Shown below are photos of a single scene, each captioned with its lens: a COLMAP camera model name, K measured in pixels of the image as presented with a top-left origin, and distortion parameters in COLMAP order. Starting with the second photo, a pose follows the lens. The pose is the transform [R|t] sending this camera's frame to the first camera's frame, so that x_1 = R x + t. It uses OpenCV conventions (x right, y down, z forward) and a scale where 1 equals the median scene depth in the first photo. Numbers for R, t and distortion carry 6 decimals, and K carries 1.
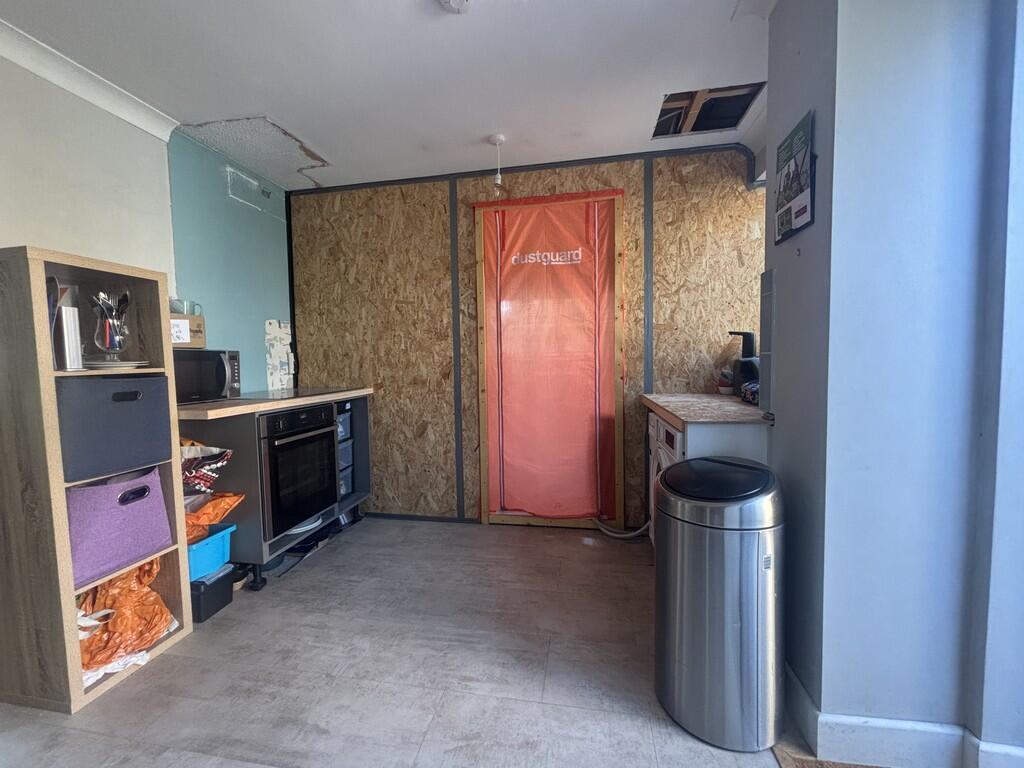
lens RADIAL K [[416.4, 0, 507.5], [0, 416.4, 384.3], [0, 0, 1]] dist [-0.001013, -0.000786]
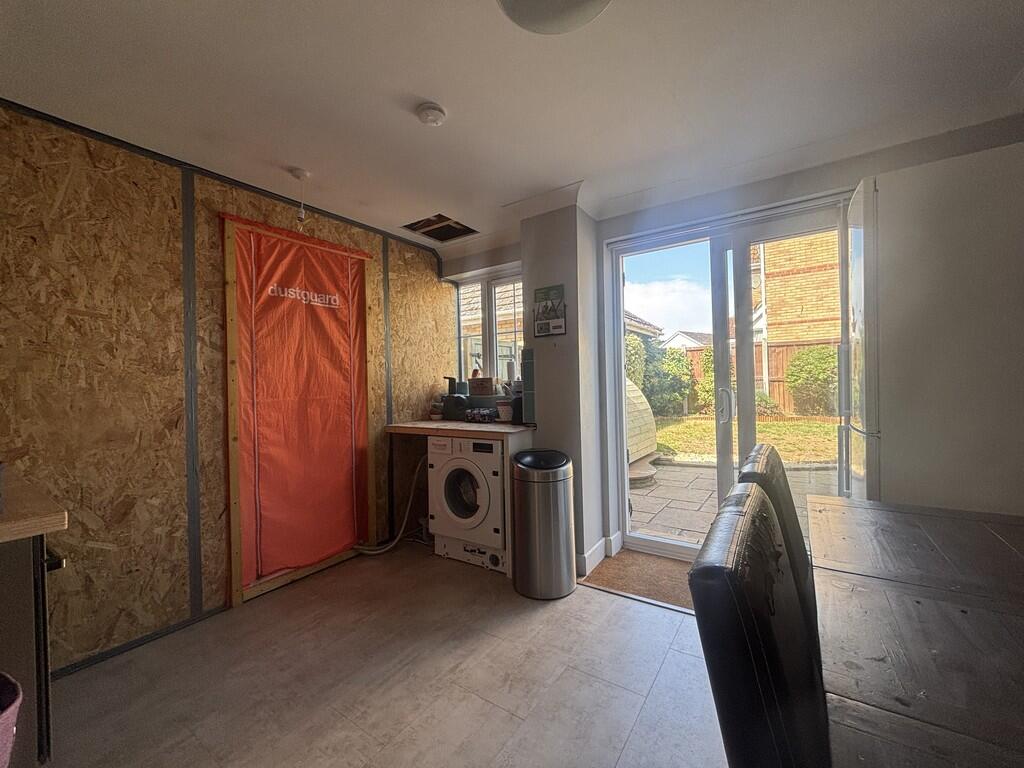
lens RADIAL K [[416.4, 0, 515.9], [0, 416.4, 383.2], [0, 0, 1]] dist [-0.001013, -0.000786]
pose [[0.393060, 0.010747, 0.919450, -0.605474], [0.072563, 0.996451, -0.042667, -0.018311], [-0.916645, 0.083488, 0.390885, 0.168390]]
